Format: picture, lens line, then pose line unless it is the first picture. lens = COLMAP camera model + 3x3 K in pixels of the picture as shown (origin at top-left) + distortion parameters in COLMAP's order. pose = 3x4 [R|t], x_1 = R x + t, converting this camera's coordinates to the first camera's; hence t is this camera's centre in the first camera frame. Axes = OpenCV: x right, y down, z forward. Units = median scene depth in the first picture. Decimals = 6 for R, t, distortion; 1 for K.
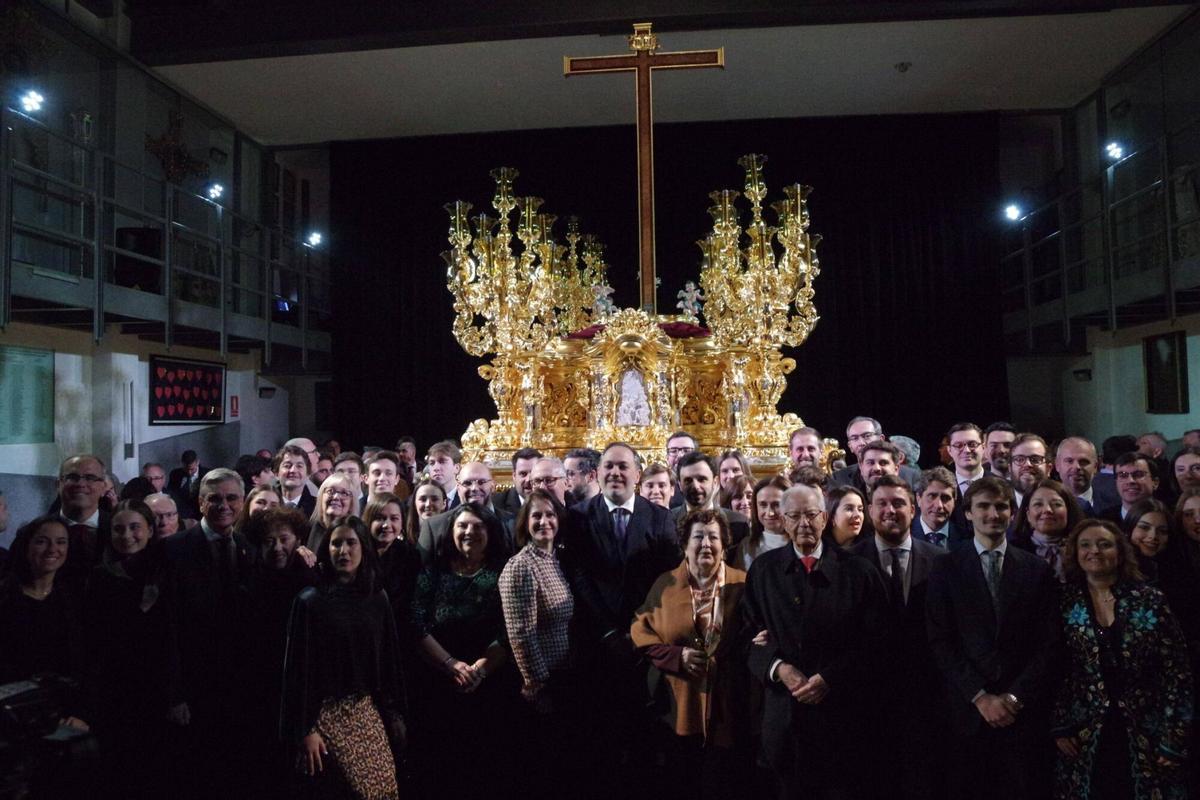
lens RADIAL K [[842.8, 0, 600.4], [0, 842.8, 390.7], [0, 0, 1]] dist [-0.112571, 0.078343]
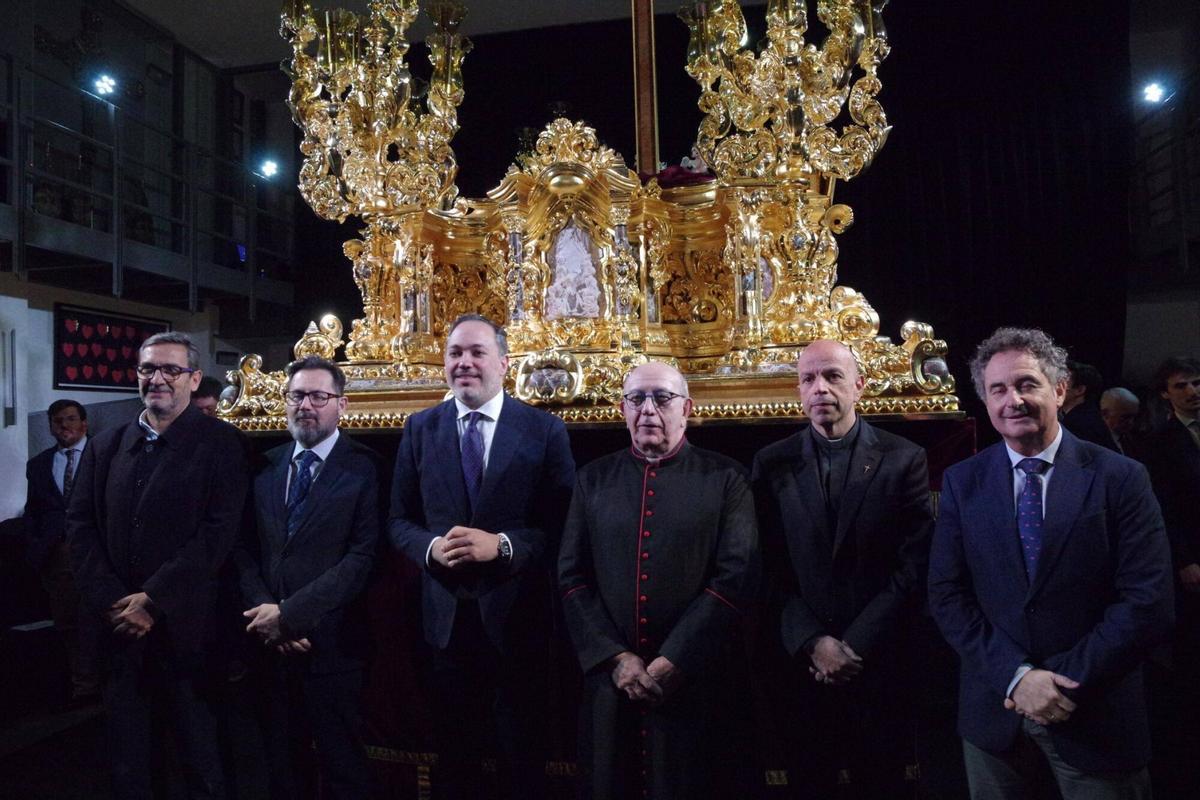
lens RADIAL K [[842.8, 0, 600.7], [0, 842.8, 389.6], [0, 0, 1]] dist [-0.112571, 0.078343]
pose [[0.996475, -0.013487, -0.082795, 0.101729], [0.013206, 0.999905, -0.003936, 0.089525], [0.082840, 0.002829, 0.996559, 0.397818]]
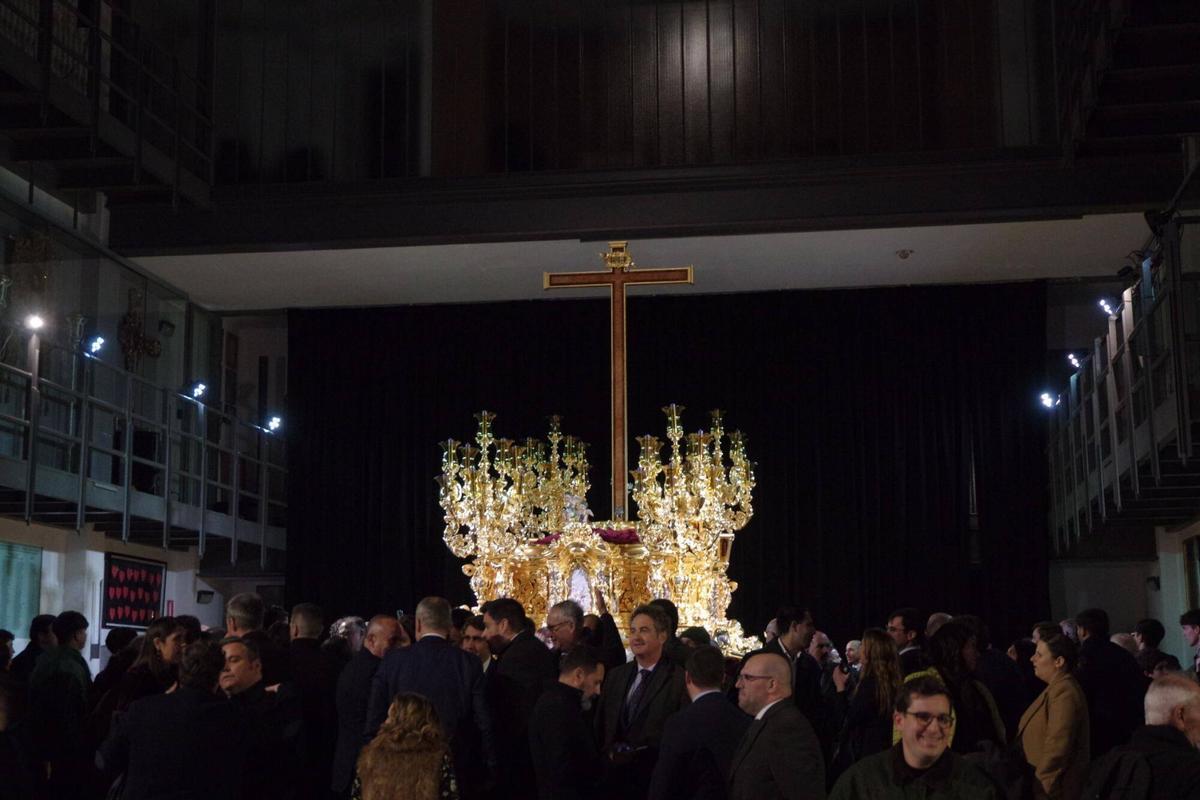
lens RADIAL K [[1782.9, 0, 595.5], [0, 1782.9, 398.9], [0, 0, 1]] dist [0.074506, 0.000000]
pose [[0.998522, 0.002610, -0.054285, 0.206680], [-0.009512, 0.991821, -0.127285, 0.064482], [0.053509, 0.127614, 0.990379, -1.736232]]
